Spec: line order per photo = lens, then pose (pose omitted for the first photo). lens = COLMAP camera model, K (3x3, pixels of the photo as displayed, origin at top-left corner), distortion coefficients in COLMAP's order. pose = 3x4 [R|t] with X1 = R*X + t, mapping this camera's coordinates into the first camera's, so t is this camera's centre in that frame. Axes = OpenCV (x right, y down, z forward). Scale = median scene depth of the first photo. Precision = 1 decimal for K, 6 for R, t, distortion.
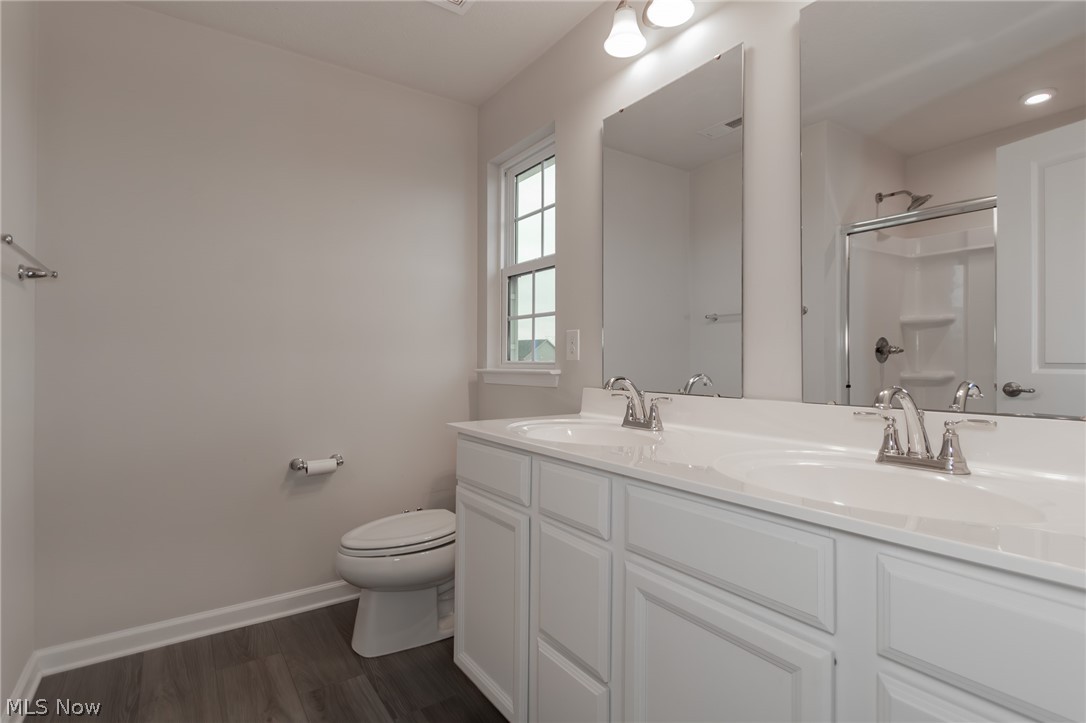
lens RADIAL K [[501.7, 0, 541.5], [0, 501.7, 367.1], [0, 0, 1]] dist [0.001360, -0.007501]
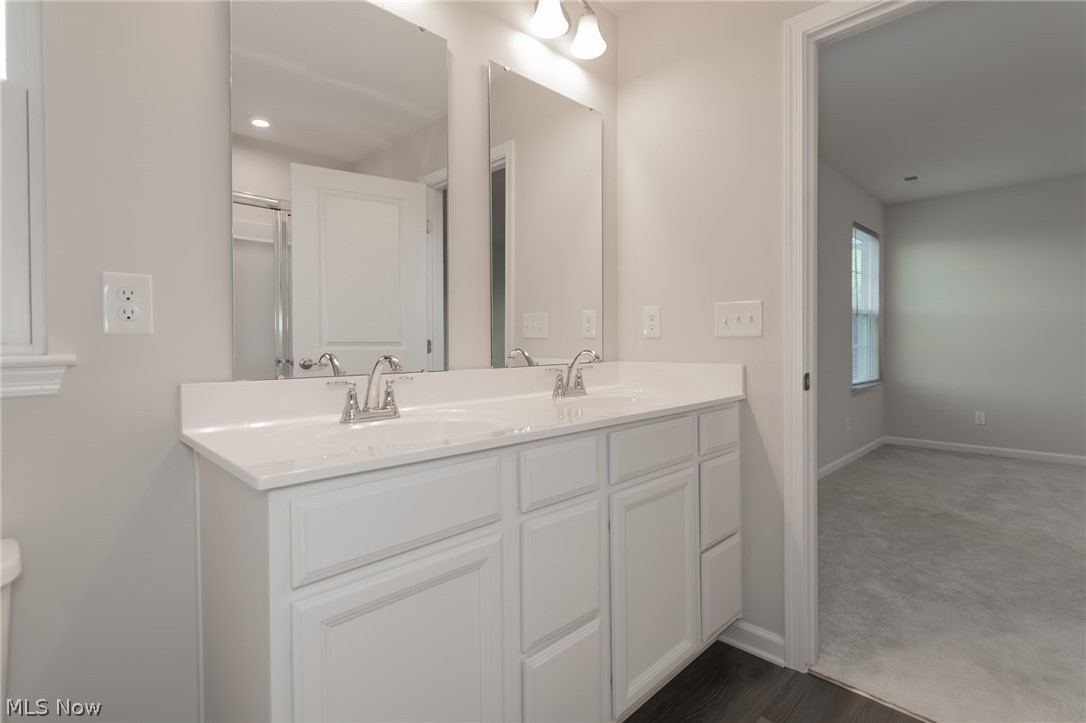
lens RADIAL K [[501.7, 0, 541.5], [0, 501.7, 367.1], [0, 0, 1]] dist [0.001360, -0.007501]
pose [[-0.160484, -0.060881, 0.985159, -0.618713], [0.003466, 0.998055, 0.062242, -0.011695], [-0.987032, 0.013404, -0.159961, 0.828667]]
